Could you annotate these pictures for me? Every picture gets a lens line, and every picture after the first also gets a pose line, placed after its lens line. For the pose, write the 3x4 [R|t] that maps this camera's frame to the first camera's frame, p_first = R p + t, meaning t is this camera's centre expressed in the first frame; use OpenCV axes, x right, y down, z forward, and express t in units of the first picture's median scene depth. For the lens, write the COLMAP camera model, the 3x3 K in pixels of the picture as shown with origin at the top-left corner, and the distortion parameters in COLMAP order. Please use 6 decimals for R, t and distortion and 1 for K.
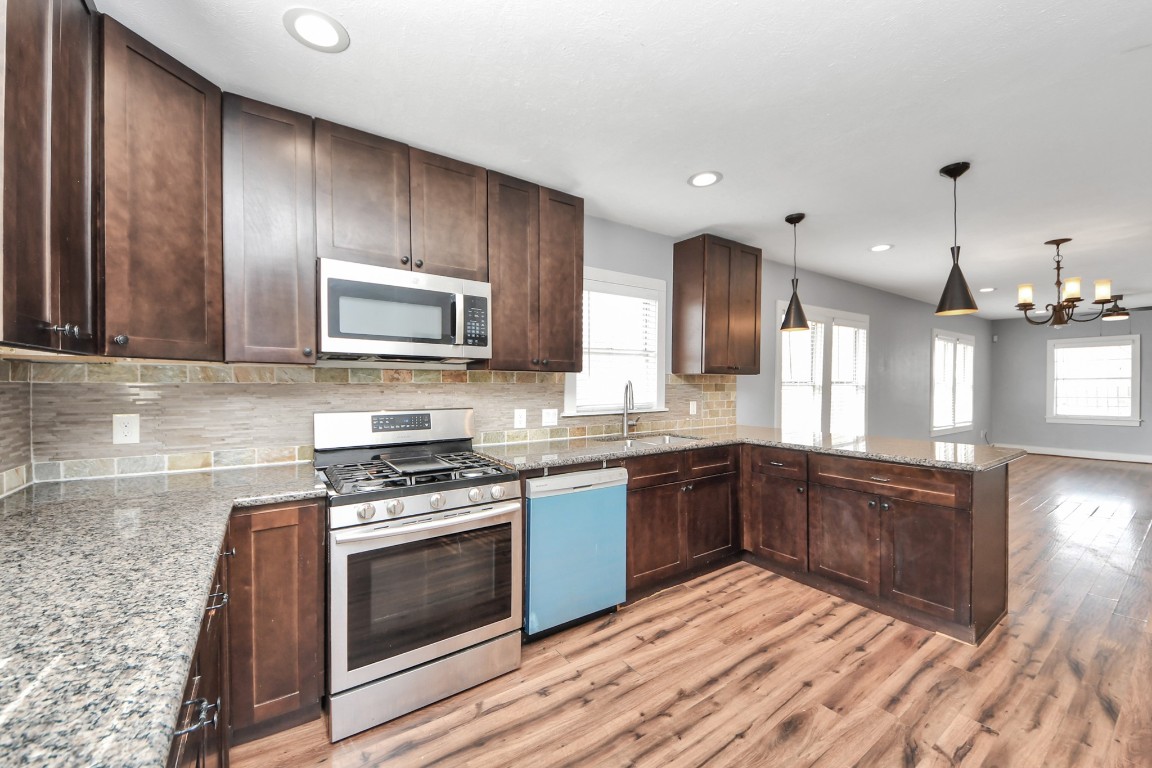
lens RADIAL K [[435.0, 0, 551.9], [0, 435.0, 376.2], [0, 0, 1]] dist [-0.000566, -0.000223]
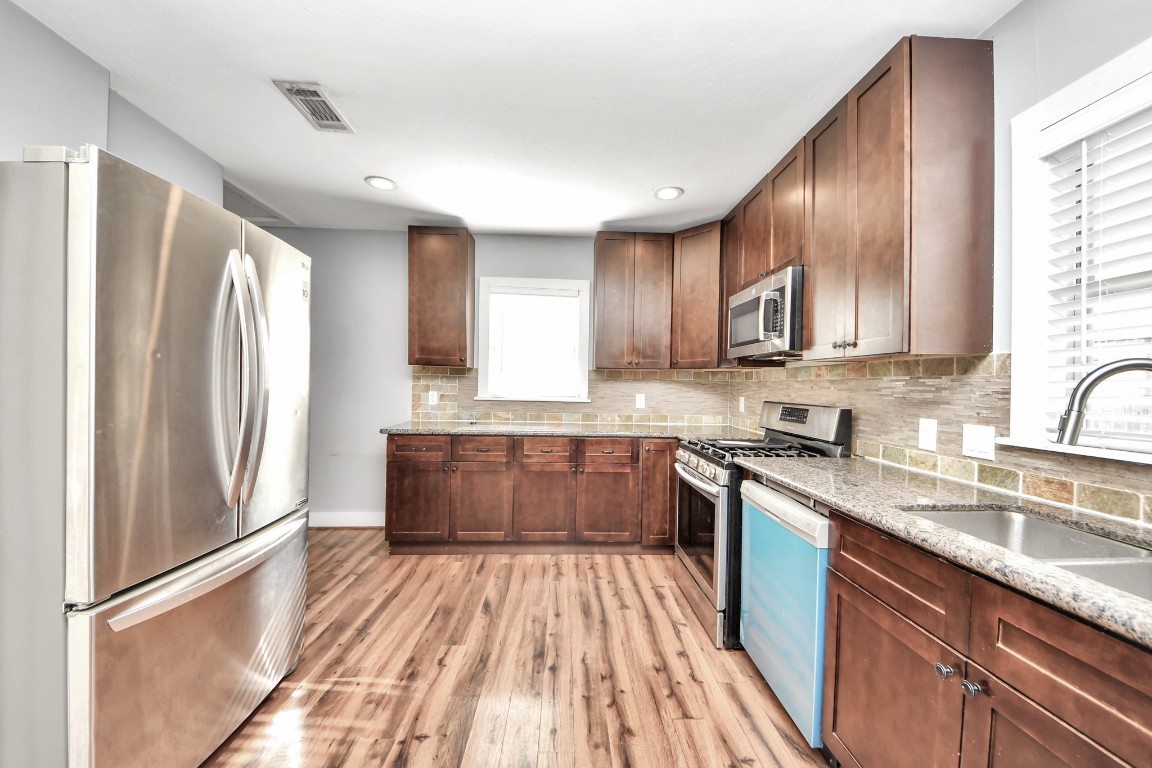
lens RADIAL K [[441.9, 0, 572.2], [0, 441.9, 389.3], [0, 0, 1]] dist [0.000449, -0.000205]
pose [[-0.512594, -0.001630, -0.858629, 0.910107], [-0.005435, 0.999984, 0.001346, 0.044129], [0.858614, 0.005357, -0.512595, 1.110545]]
